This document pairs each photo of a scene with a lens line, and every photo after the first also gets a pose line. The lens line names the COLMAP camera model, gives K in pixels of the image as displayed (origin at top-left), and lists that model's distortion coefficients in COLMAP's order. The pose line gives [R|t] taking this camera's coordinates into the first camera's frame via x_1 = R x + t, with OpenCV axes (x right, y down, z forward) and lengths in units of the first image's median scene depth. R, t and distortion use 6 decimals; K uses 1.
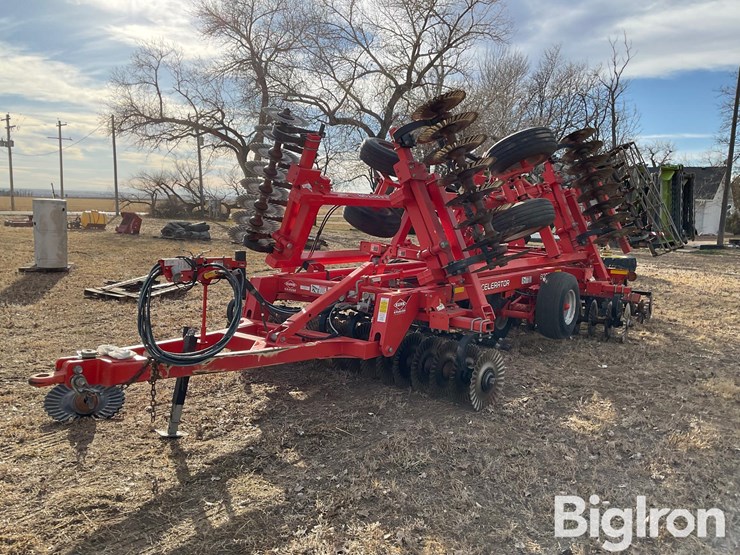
lens RADIAL K [[604.2, 0, 370.0], [0, 604.2, 277.5], [0, 0, 1]] dist [0.098786, -0.208319]
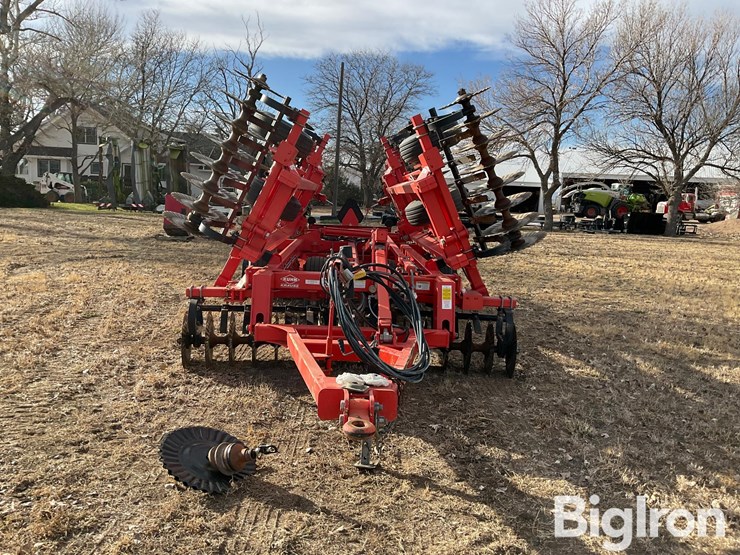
lens RADIAL K [[604.2, 0, 370.0], [0, 604.2, 277.5], [0, 0, 1]] dist [0.098786, -0.208319]
pose [[0.776324, -0.077469, 0.625555, -0.750678], [0.046403, 0.996750, 0.065851, -0.055882], [-0.628624, -0.022094, 0.777396, 0.303349]]
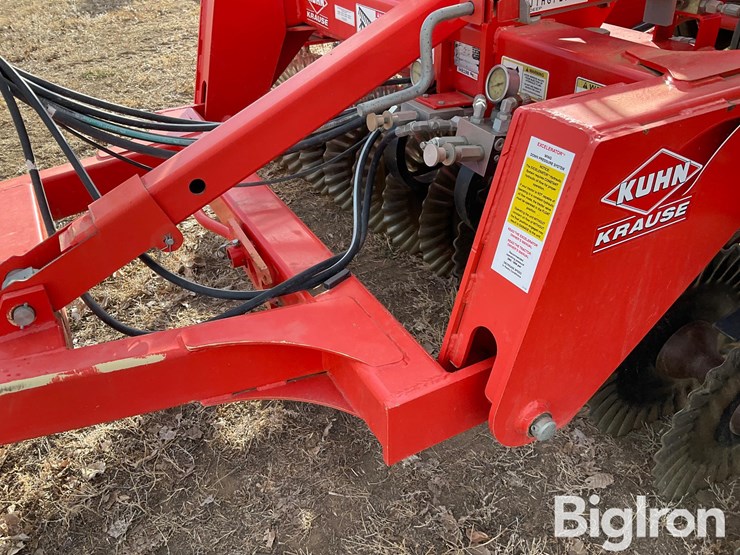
lens RADIAL K [[604.2, 0, 370.0], [0, 604.2, 277.5], [0, 0, 1]] dist [0.098786, -0.208319]
pose [[0.901423, 0.187594, -0.390186, 0.053187], [0.020341, 0.881902, 0.470994, -0.011402], [0.432462, -0.432502, 0.791150, 0.885018]]
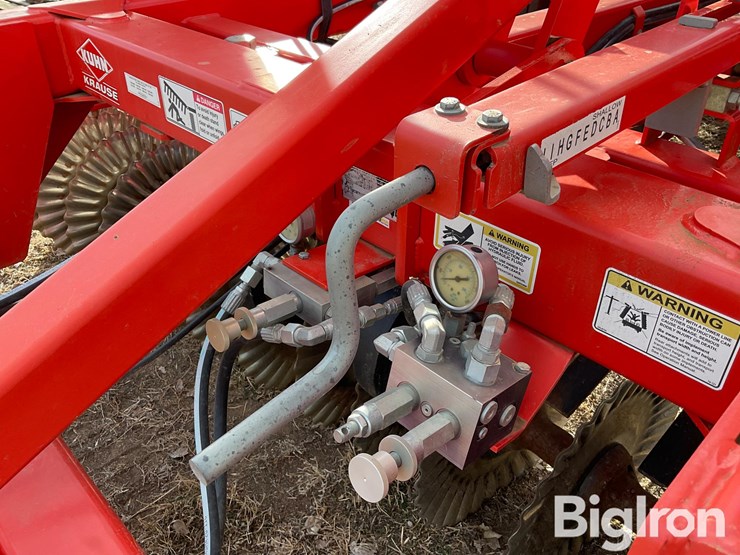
lens RADIAL K [[604.2, 0, 370.0], [0, 604.2, 277.5], [0, 0, 1]] dist [0.098786, -0.208319]
pose [[0.986847, 0.068637, -0.146366, 0.004885], [0.008122, 0.883199, 0.468927, -0.021422], [0.161456, -0.463948, 0.871025, 0.986904]]
